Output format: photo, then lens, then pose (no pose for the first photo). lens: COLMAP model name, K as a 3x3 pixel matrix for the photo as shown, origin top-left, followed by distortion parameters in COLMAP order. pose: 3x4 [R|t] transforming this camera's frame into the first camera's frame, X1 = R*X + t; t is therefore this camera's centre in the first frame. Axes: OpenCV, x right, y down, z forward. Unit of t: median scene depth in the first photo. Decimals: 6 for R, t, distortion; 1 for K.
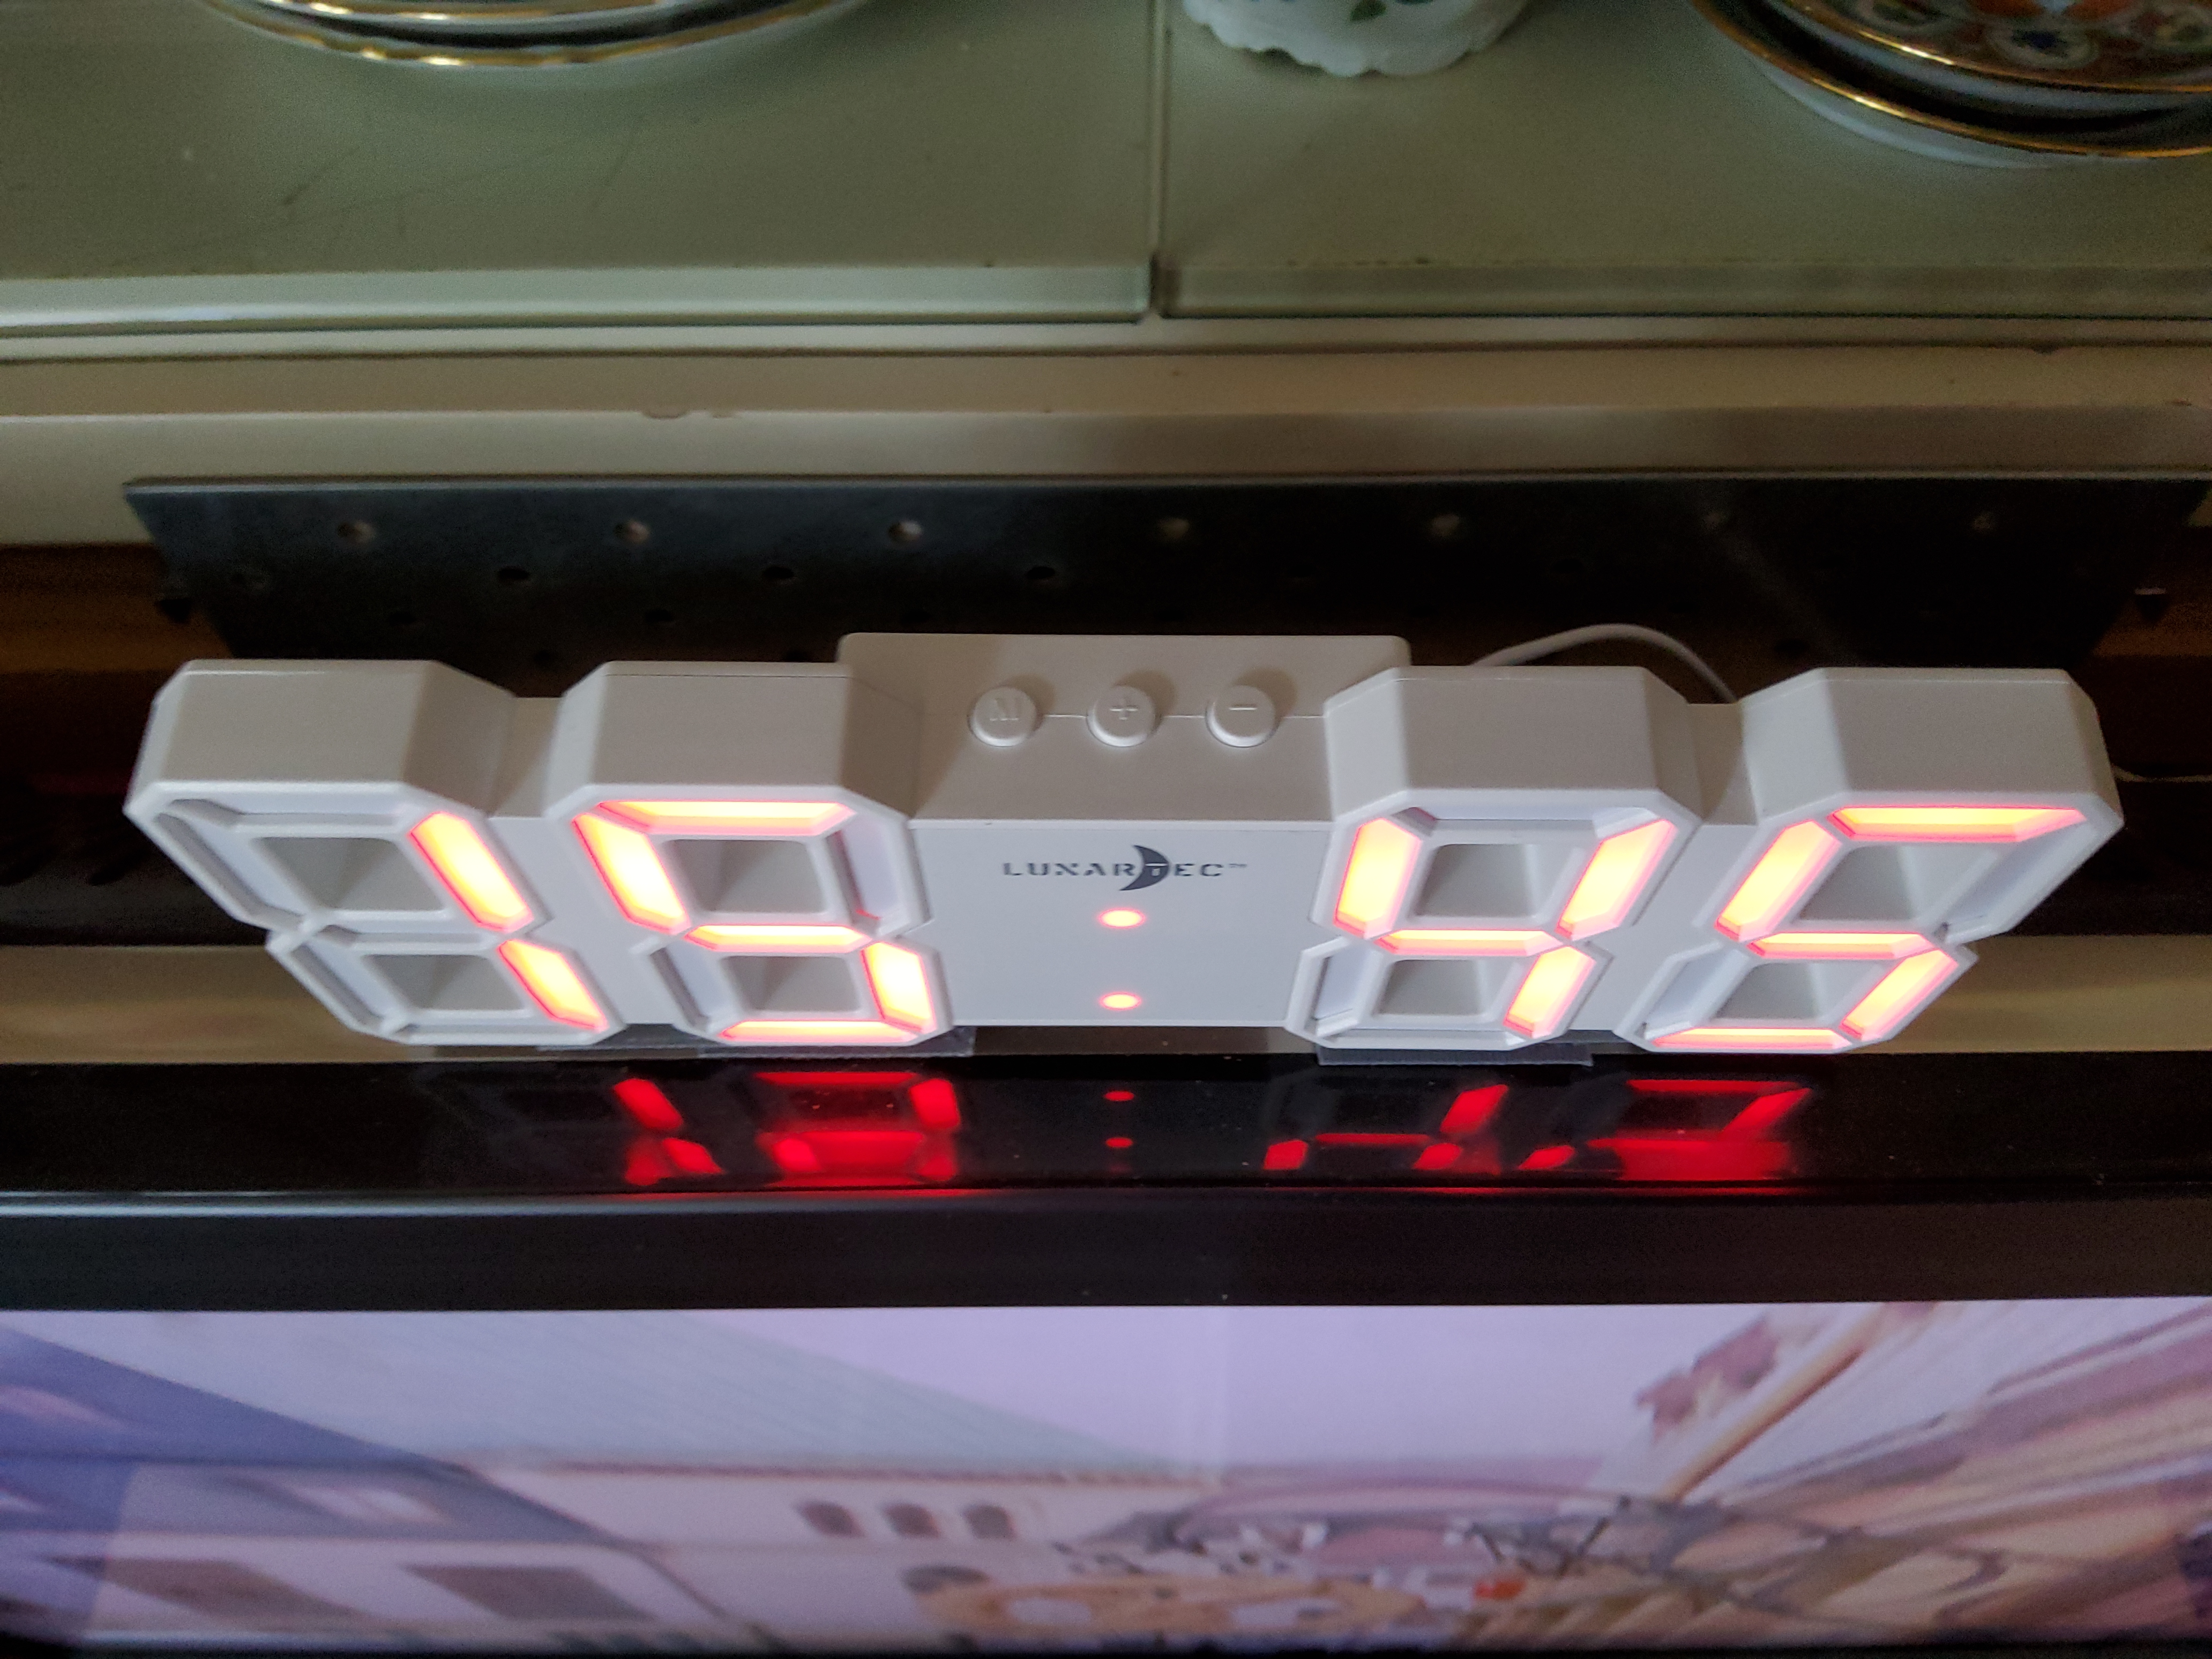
lens RADIAL K [[1784.4, 0, 1078.3], [0, 1784.4, 828.2], [0, 0, 1]] dist [0.014765, -0.056314]
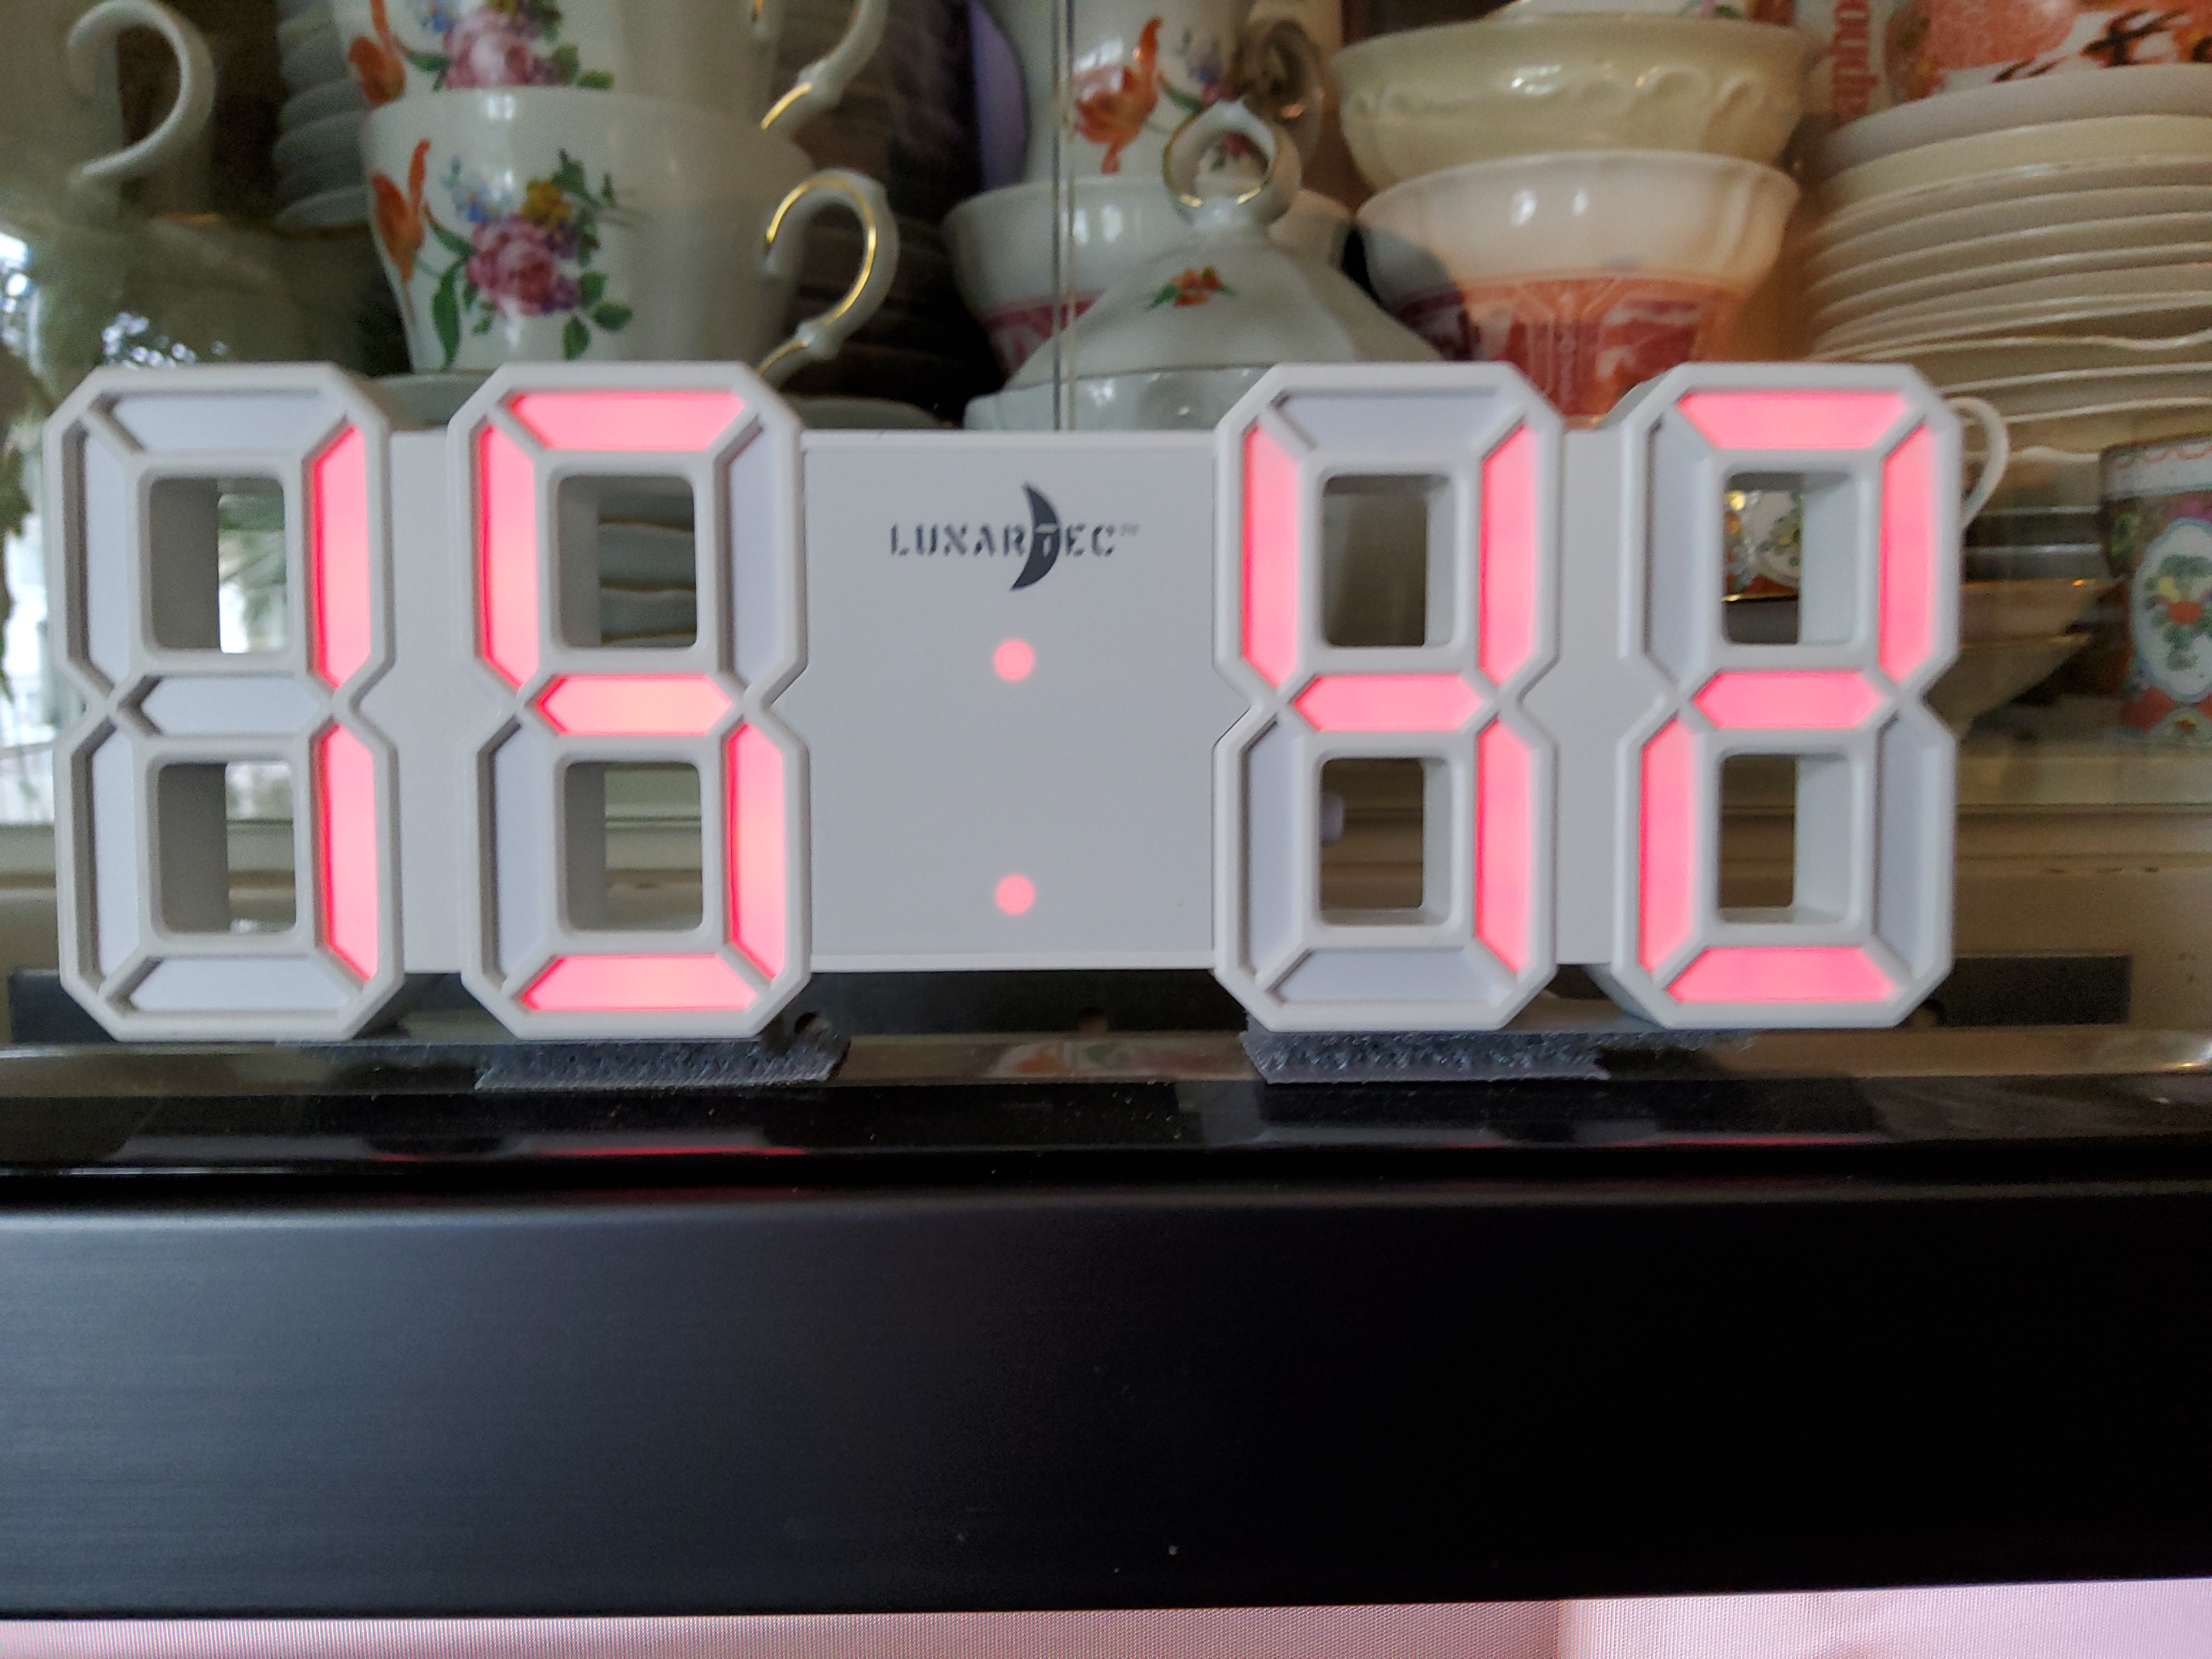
lens RADIAL K [[1784.4, 0, 1078.3], [0, 1784.4, 828.2], [0, 0, 1]] dist [0.014765, -0.056314]
pose [[0.999729, 0.011237, 0.020403, 0.040153], [0.011884, 0.507297, -0.861689, 0.892267], [-0.020033, 0.861698, 0.507026, 0.603103]]
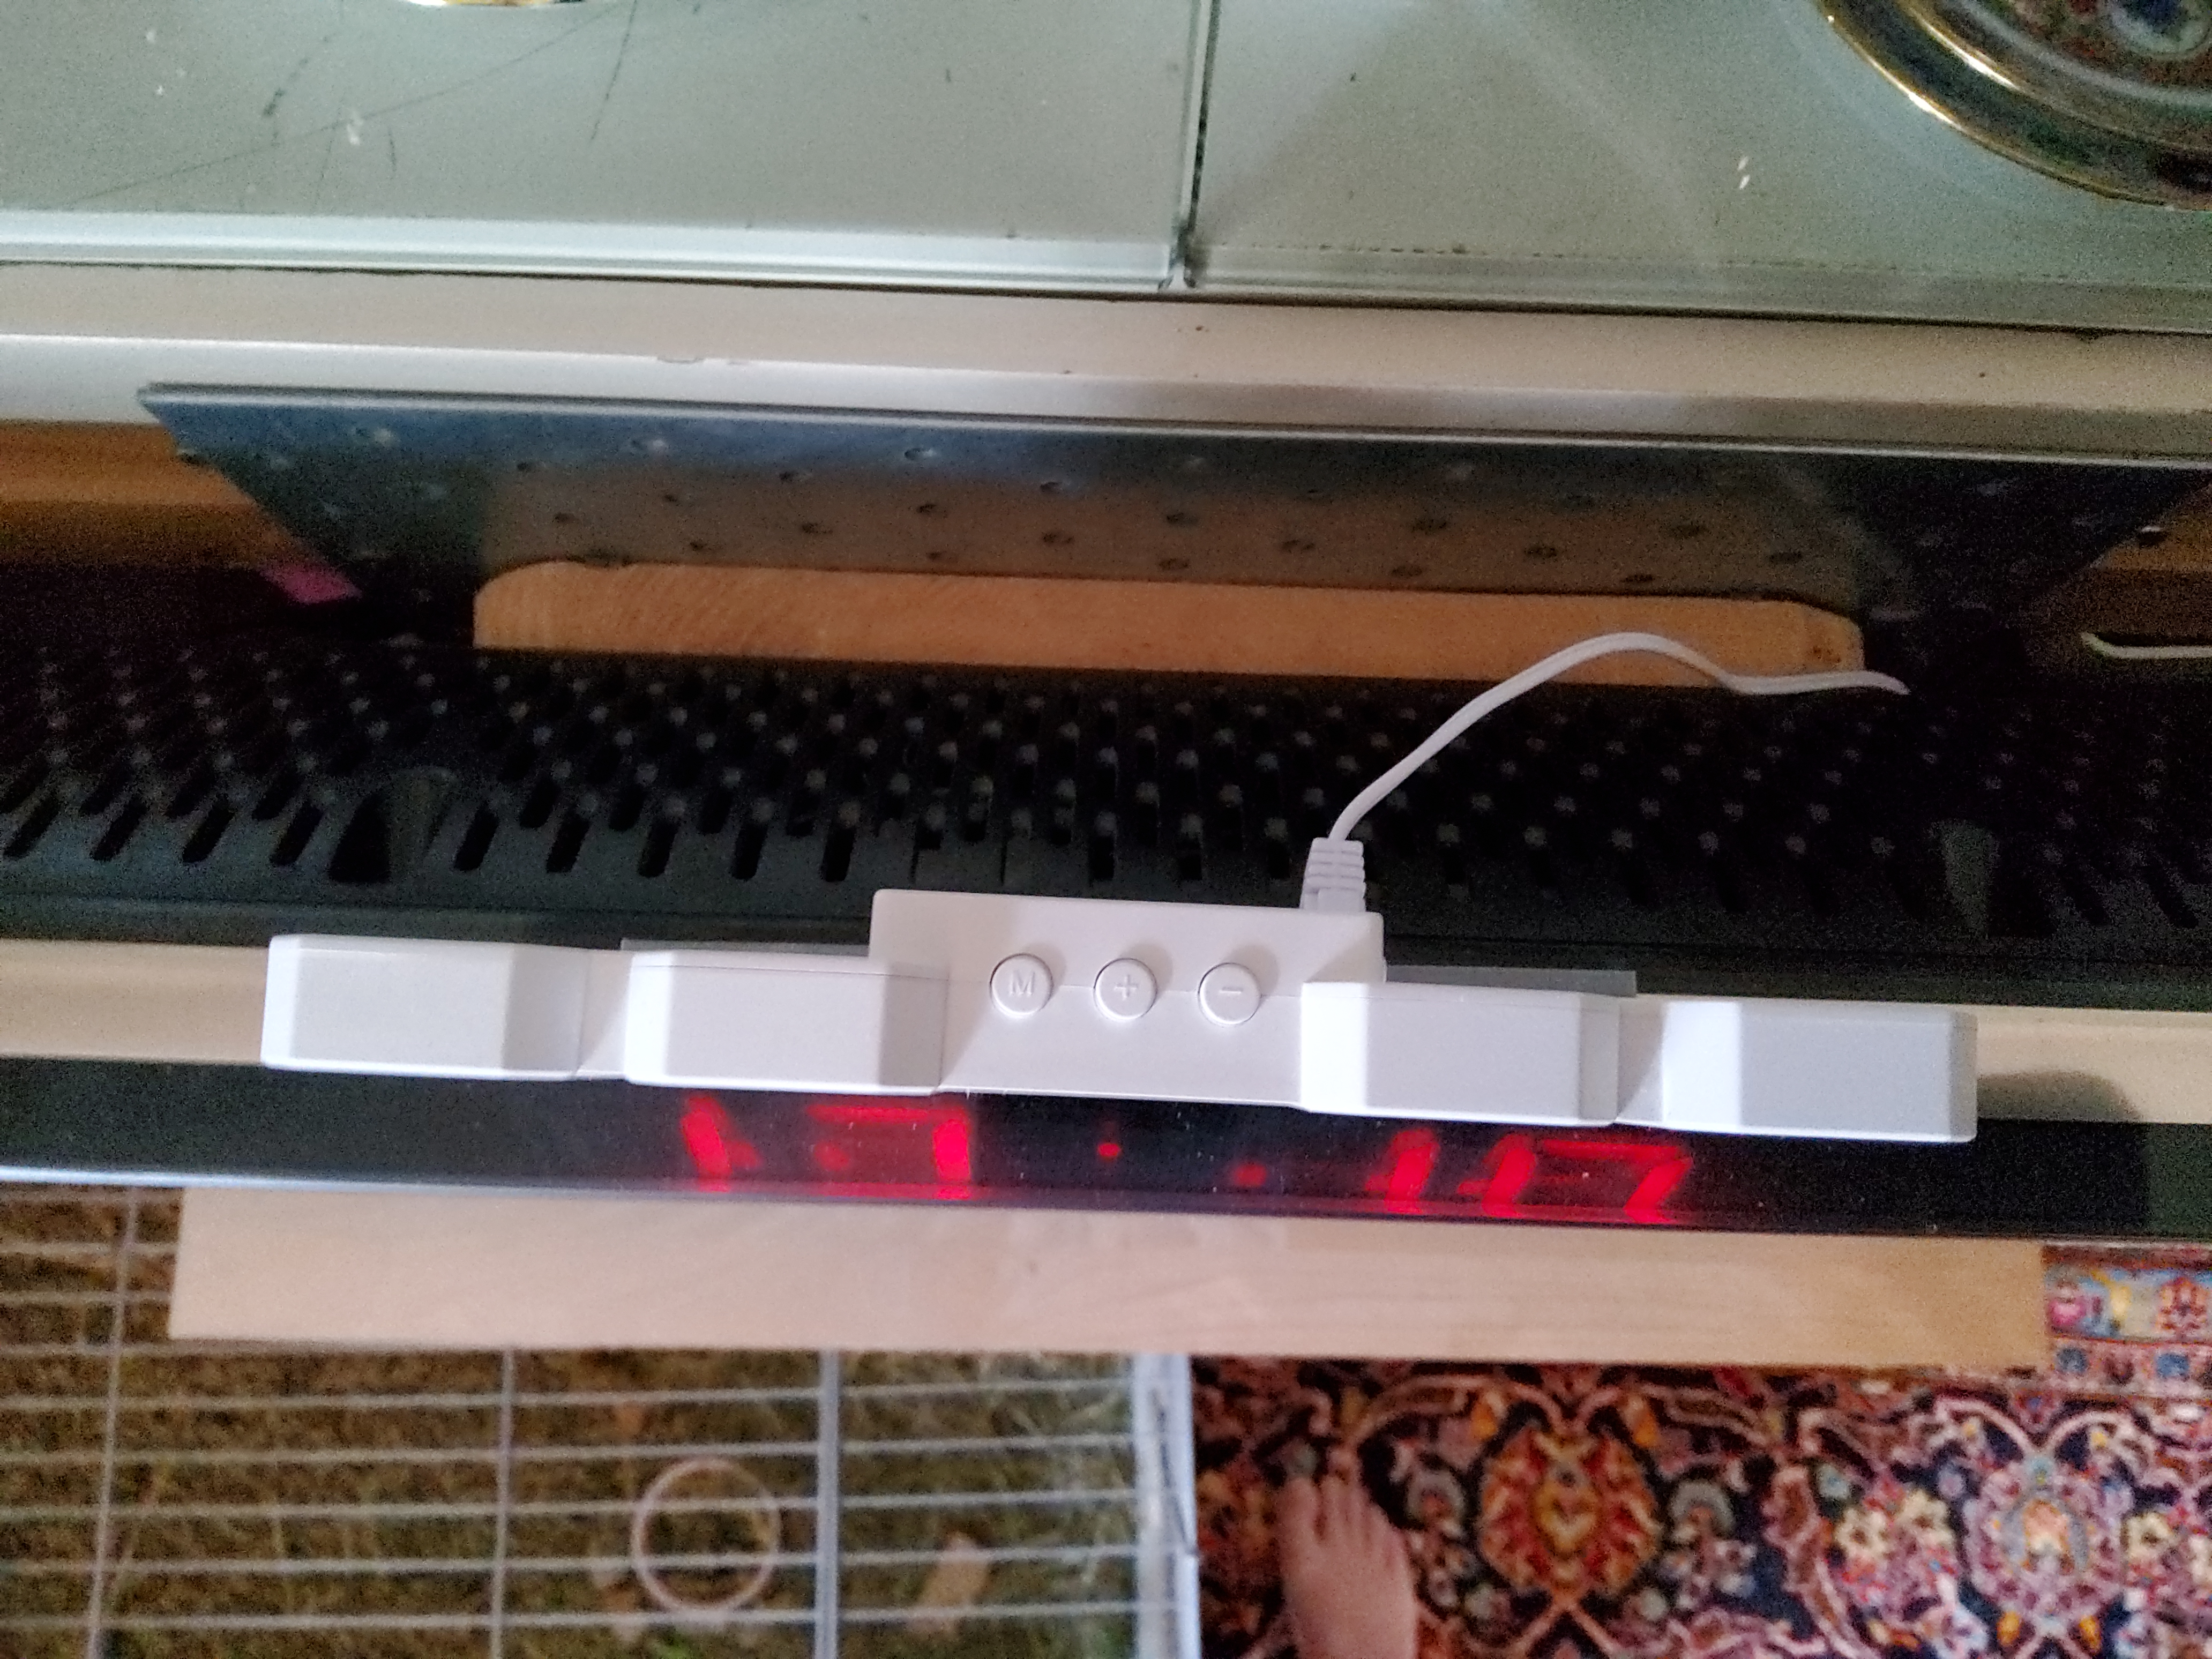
lens RADIAL K [[1784.4, 0, 1078.3], [0, 1784.4, 828.2], [0, 0, 1]] dist [0.014765, -0.056314]
pose [[0.999490, 0.031322, 0.006212, -0.013909], [-0.031427, 0.930415, 0.365158, -0.546188], [0.005657, -0.365167, 0.930925, -0.021209]]
